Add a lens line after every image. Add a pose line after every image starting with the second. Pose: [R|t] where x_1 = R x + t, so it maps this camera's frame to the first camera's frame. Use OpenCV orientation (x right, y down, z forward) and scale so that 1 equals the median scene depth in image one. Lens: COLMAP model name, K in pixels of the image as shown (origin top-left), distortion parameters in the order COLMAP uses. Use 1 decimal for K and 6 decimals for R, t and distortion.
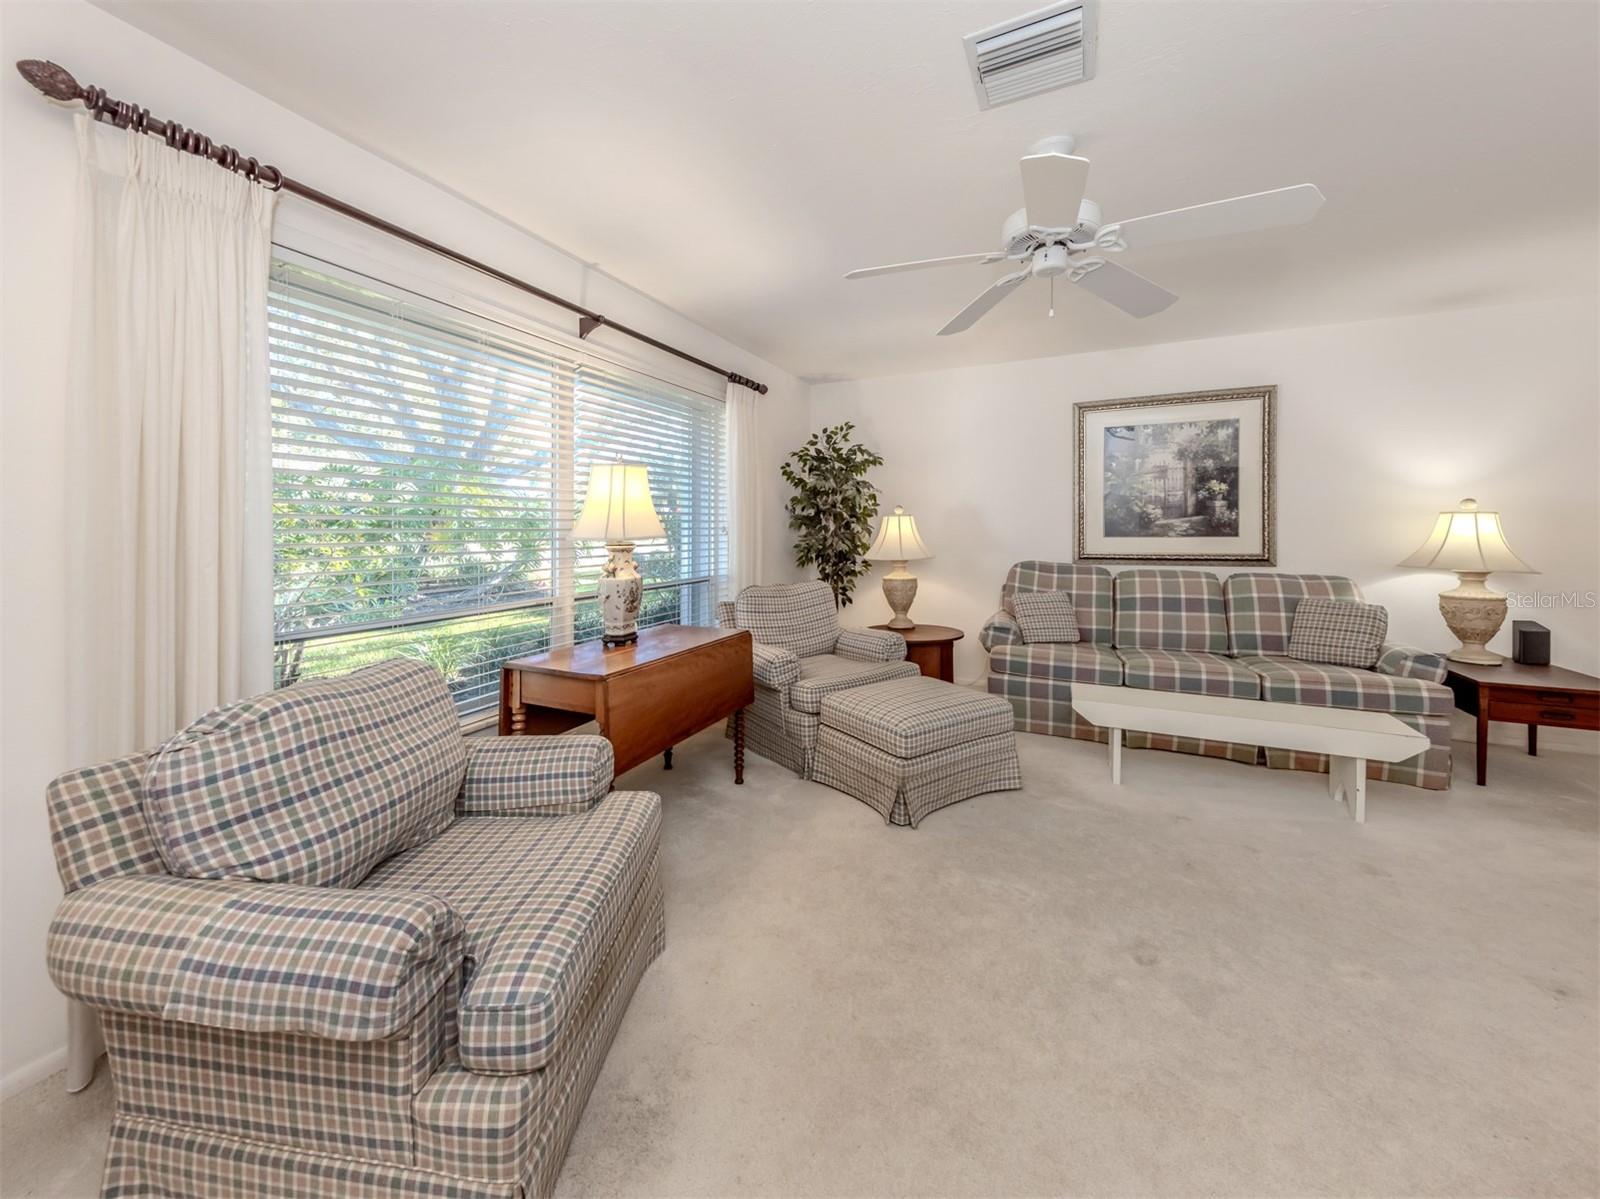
lens RADIAL K [[616.9, 0, 796.7], [0, 616.9, 529.5], [0, 0, 1]] dist [0.006402, -0.000178]
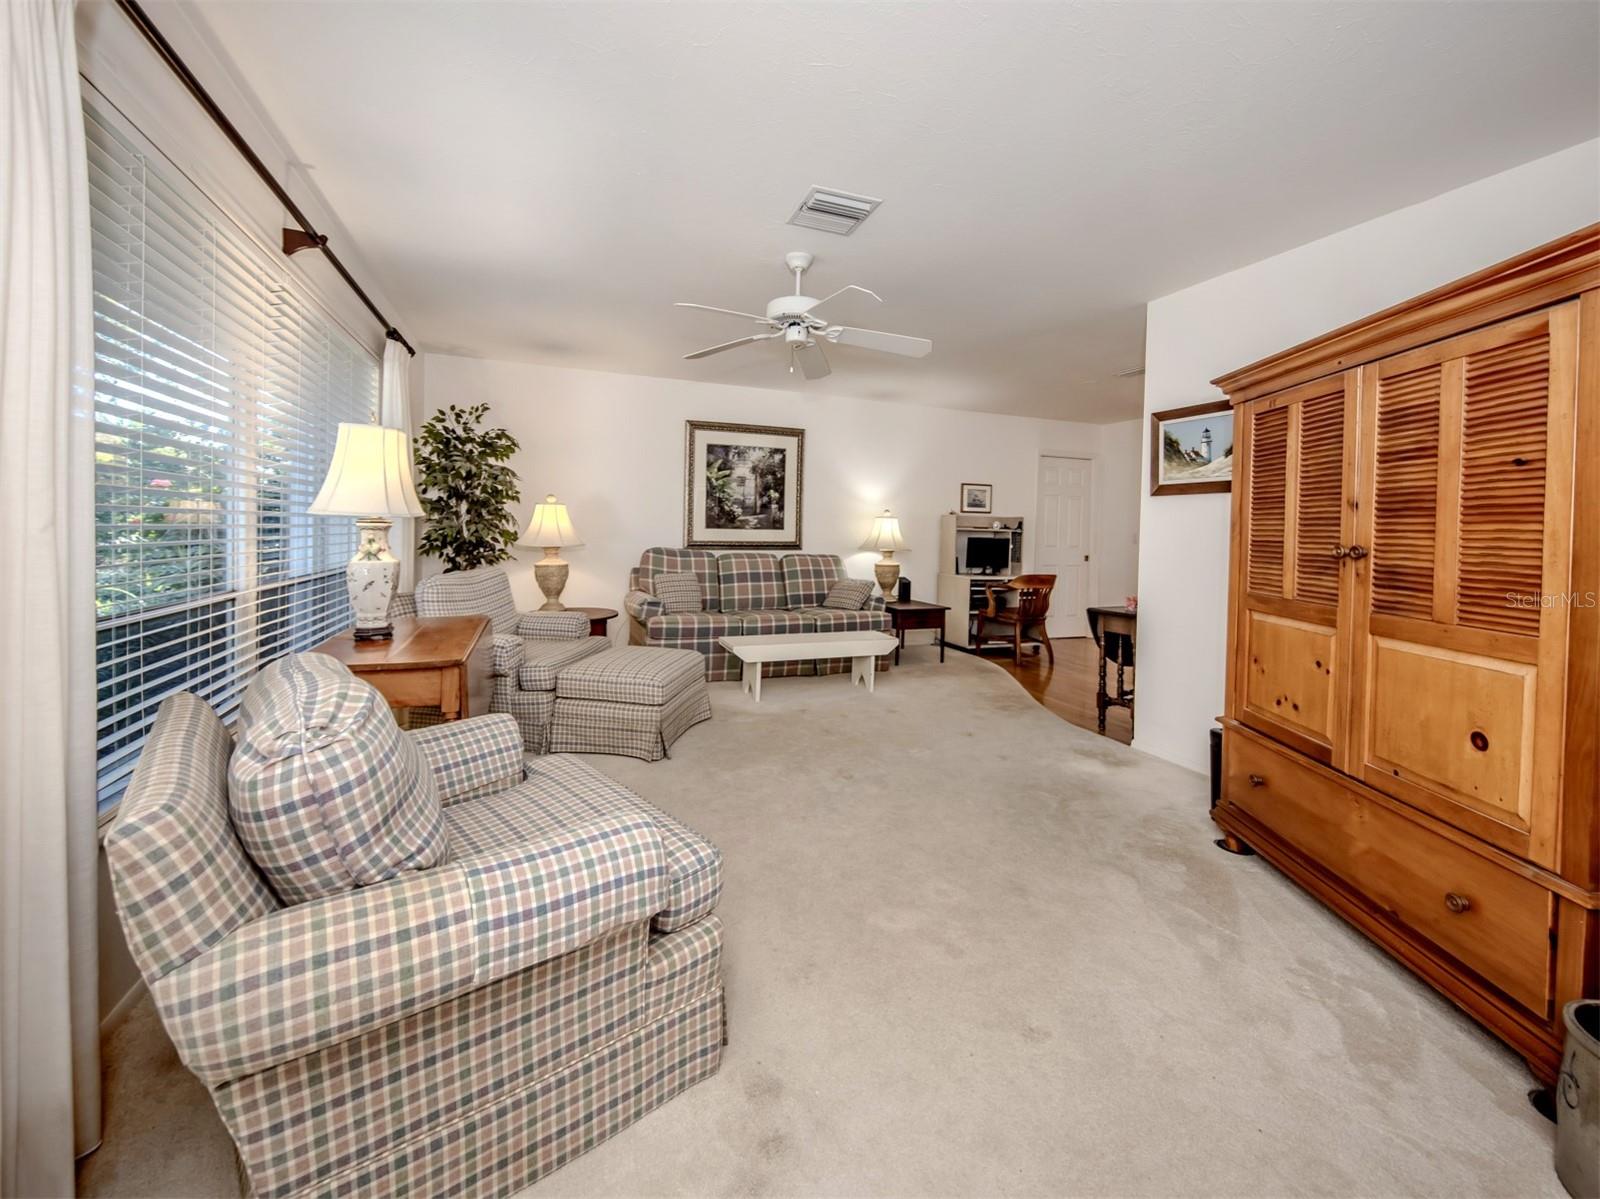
lens RADIAL K [[610.7, 0, 793.4], [0, 610.7, 546.8], [0, 0, 1]] dist [-0.000360, -0.000051]
pose [[0.678733, -0.003101, 0.734378, -0.335123], [-0.021526, 0.999477, 0.024115, 0.016853], [-0.734069, -0.032176, 0.678312, 0.003059]]
